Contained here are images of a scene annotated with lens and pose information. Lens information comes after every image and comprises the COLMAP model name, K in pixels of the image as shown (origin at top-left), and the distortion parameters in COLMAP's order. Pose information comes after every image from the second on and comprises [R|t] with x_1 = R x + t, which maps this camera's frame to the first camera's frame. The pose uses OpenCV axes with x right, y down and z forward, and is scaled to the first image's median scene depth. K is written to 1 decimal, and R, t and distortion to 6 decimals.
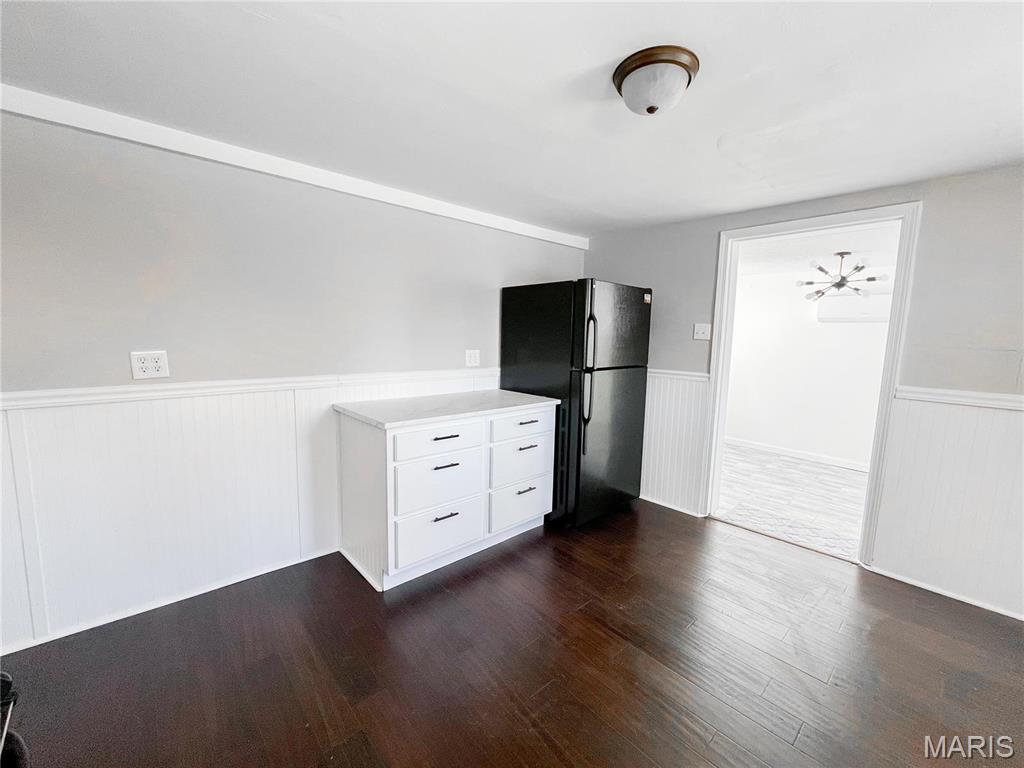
lens RADIAL K [[414.2, 0, 510.3], [0, 414.2, 383.3], [0, 0, 1]] dist [-0.001836, -0.000371]
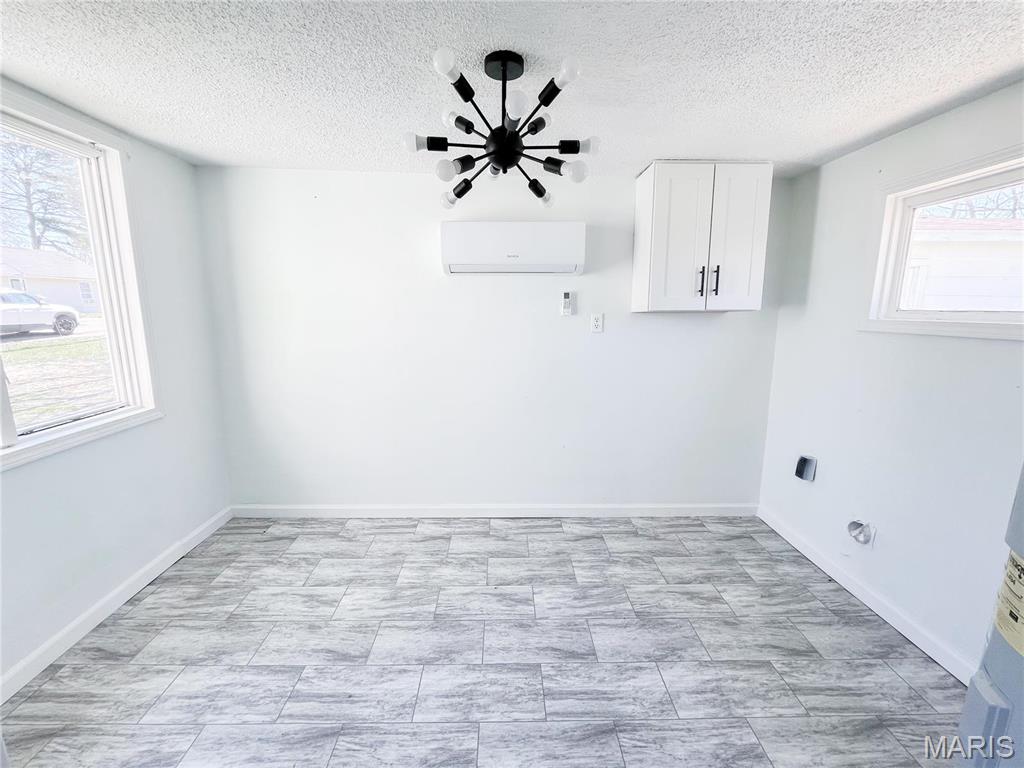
lens RADIAL K [[414.2, 0, 509.7], [0, 414.2, 386.4], [0, 0, 1]] dist [-0.001836, -0.000371]
pose [[0.654171, -0.168764, 0.737278, 0.461486], [0.108112, 0.985643, 0.129690, -0.079965], [-0.748580, -0.005131, 0.663025, 0.702062]]
